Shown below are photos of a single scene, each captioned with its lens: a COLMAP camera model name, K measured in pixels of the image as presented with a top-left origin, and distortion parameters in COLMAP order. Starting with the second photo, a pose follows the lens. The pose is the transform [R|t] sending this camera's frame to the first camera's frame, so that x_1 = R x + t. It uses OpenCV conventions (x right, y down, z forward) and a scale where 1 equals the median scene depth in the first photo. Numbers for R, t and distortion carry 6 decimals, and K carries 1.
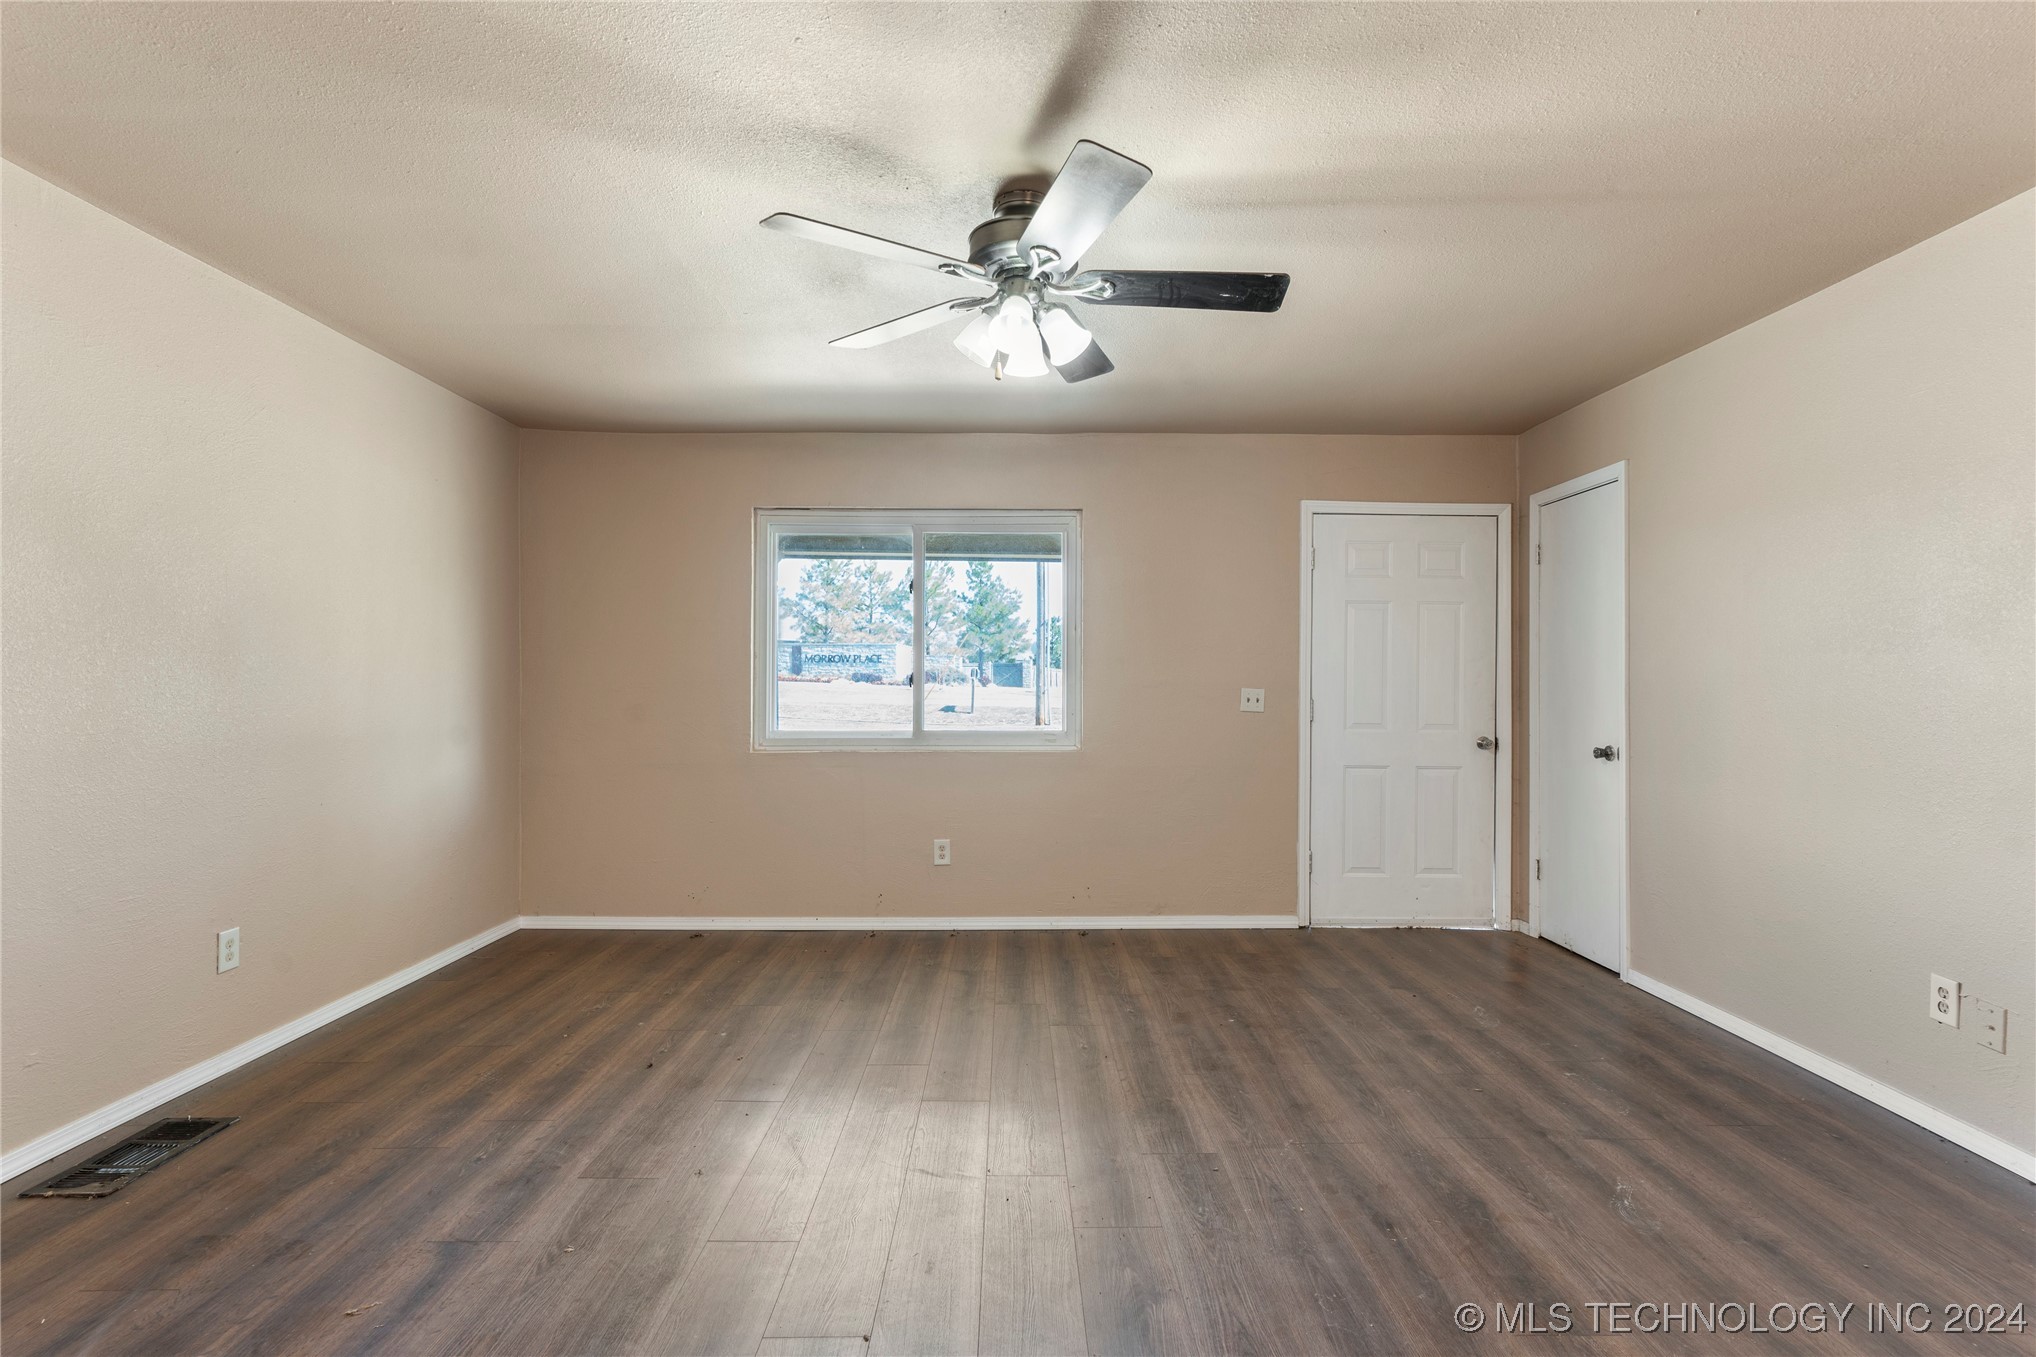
lens RADIAL K [[975.0, 0, 1036.5], [0, 975.0, 690.0], [0, 0, 1]] dist [0.002048, 0.000826]
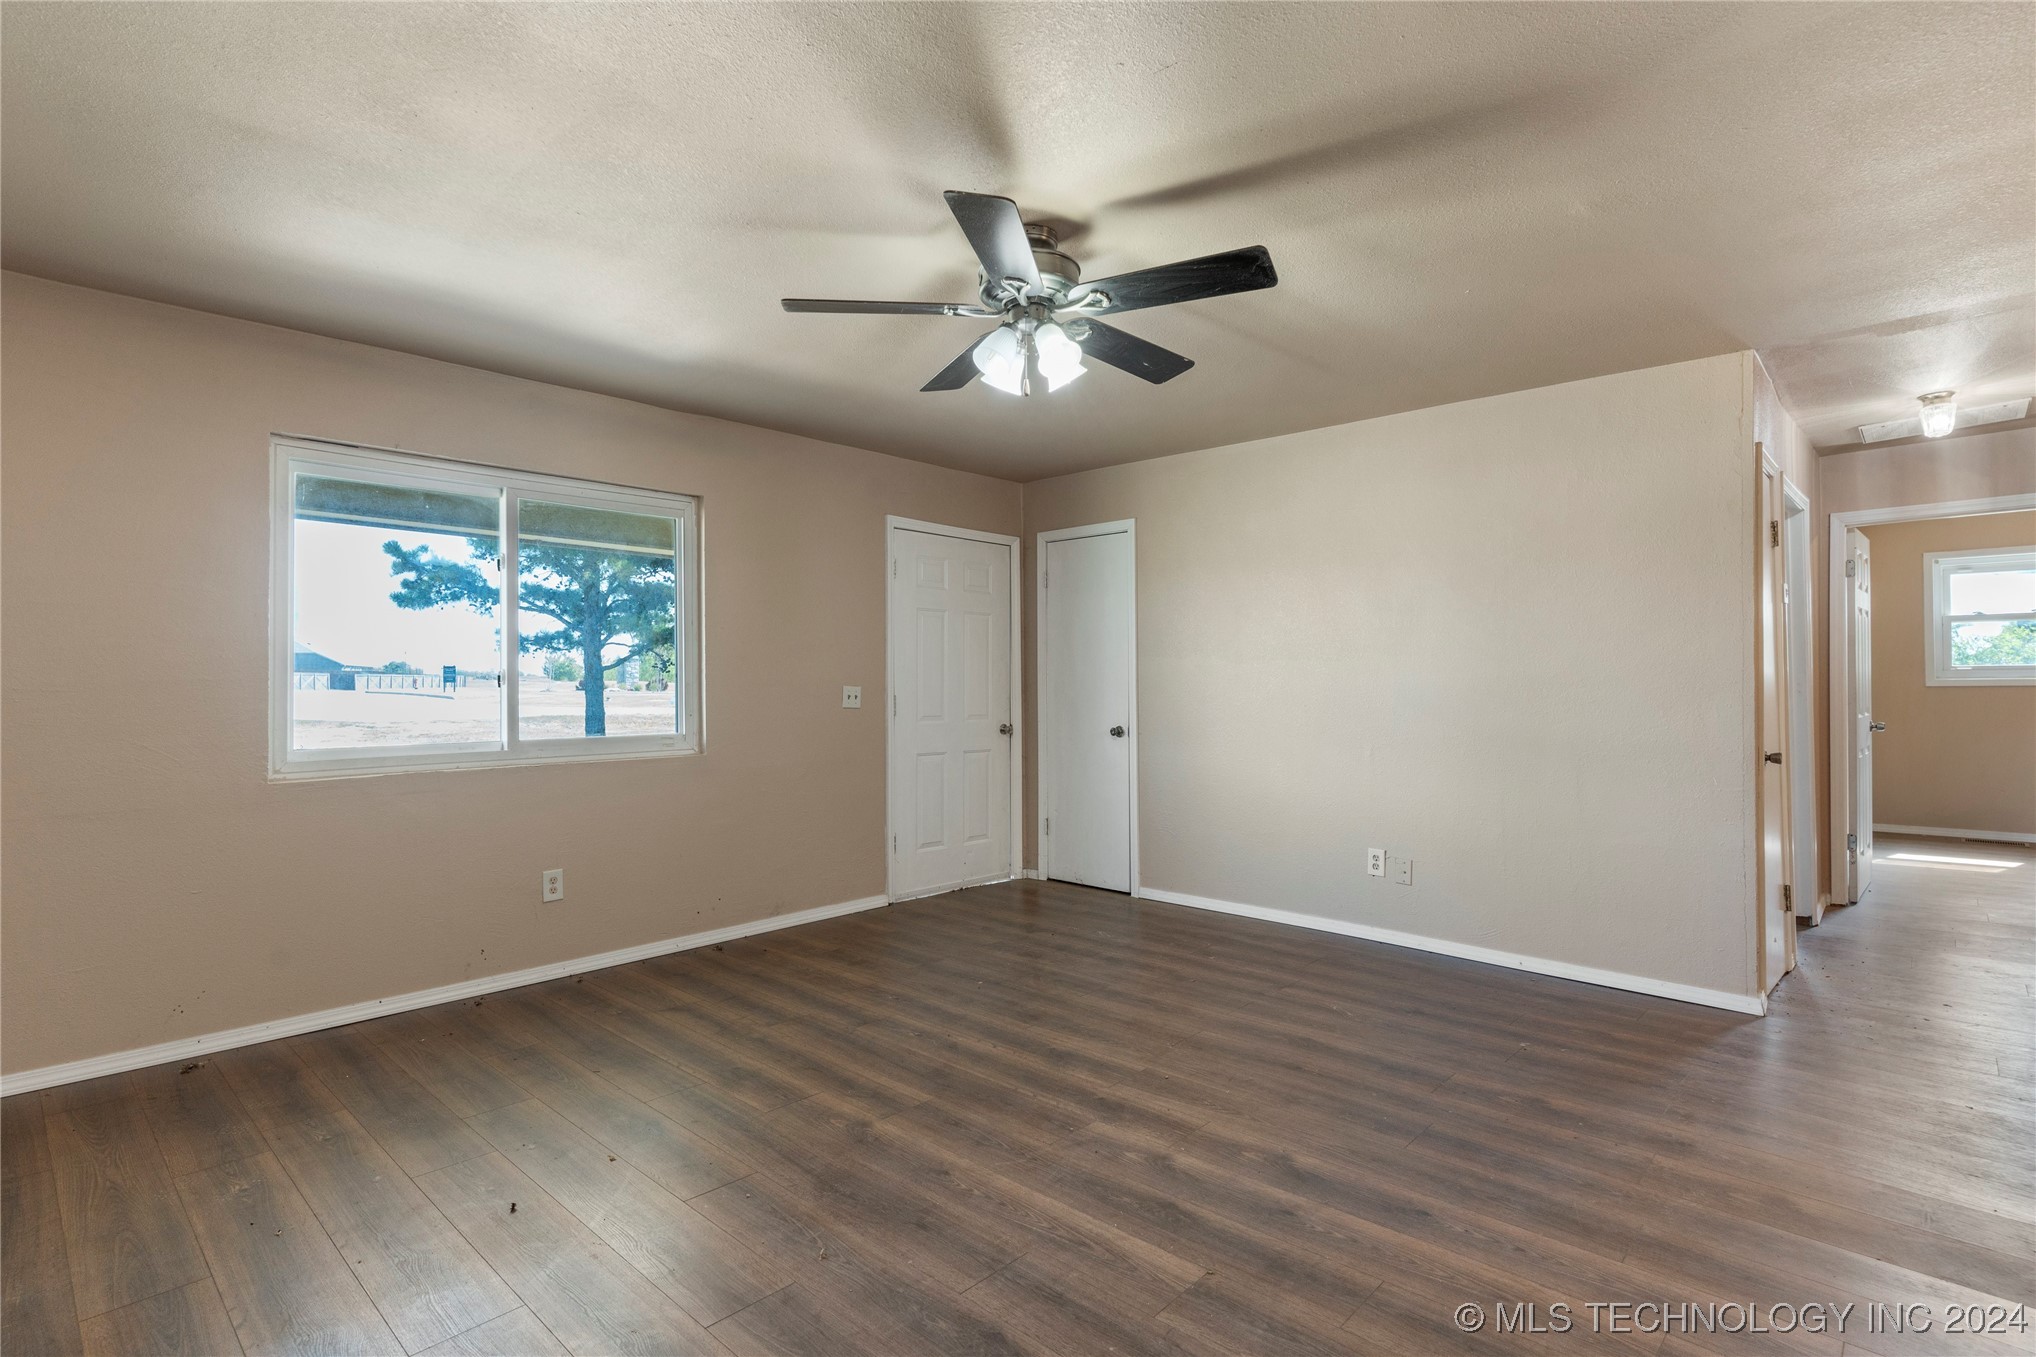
lens RADIAL K [[958.6, 0, 1018.0], [0, 958.6, 678.5], [0, 0, 1]] dist [0.000165, 0.000415]
pose [[0.703821, -0.001680, 0.710375, -0.471367], [0.009323, 0.999933, -0.006872, -0.001294], [-0.710316, 0.011459, 0.703789, 0.165154]]
